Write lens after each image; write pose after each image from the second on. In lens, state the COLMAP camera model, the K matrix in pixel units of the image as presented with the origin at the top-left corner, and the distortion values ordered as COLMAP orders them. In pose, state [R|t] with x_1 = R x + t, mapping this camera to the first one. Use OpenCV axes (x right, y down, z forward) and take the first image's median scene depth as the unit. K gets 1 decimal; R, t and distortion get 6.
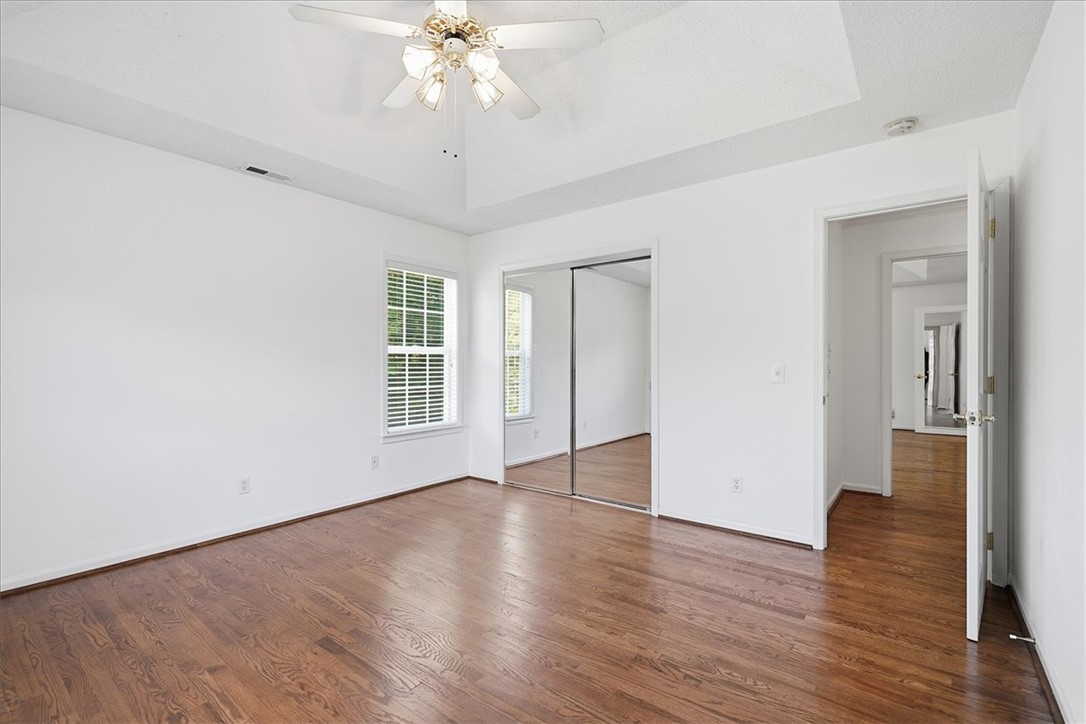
lens RADIAL K [[487.0, 0, 540.6], [0, 487.0, 364.2], [0, 0, 1]] dist [0.004032, 0.000309]
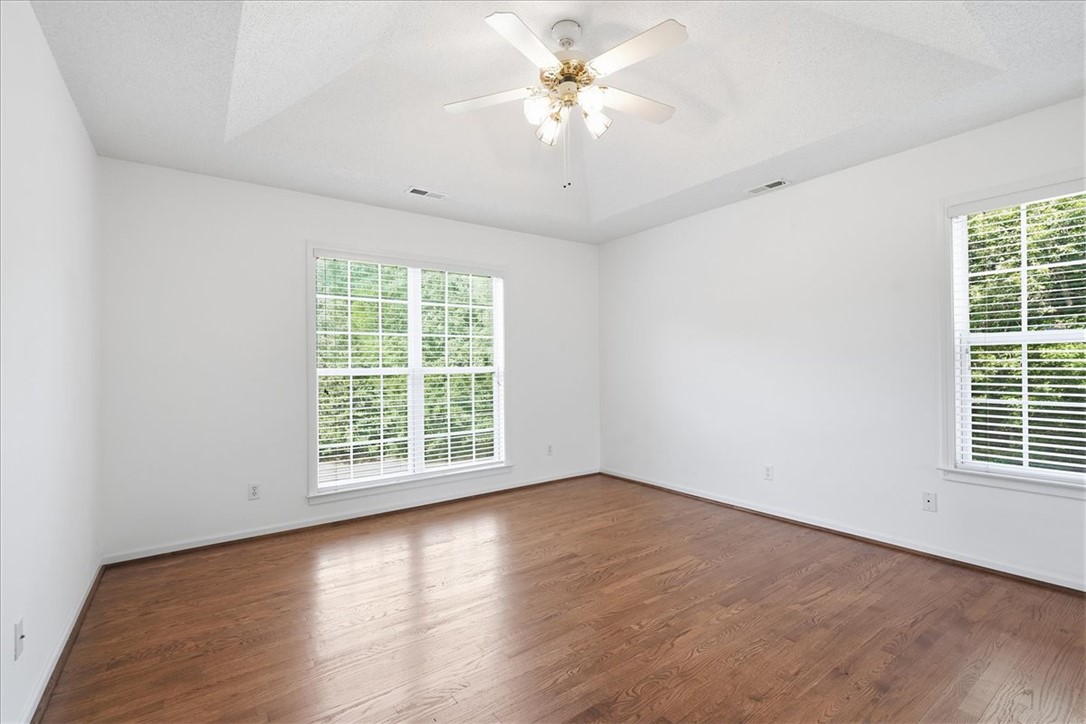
lens RADIAL K [[487.0, 0, 541.1], [0, 487.0, 363.6], [0, 0, 1]] dist [0.004032, 0.000309]
pose [[-0.275862, 0.000131, -0.961197, 0.650427], [0.009266, 0.999954, -0.002523, -0.003354], [0.961153, -0.009602, -0.275850, 0.866244]]
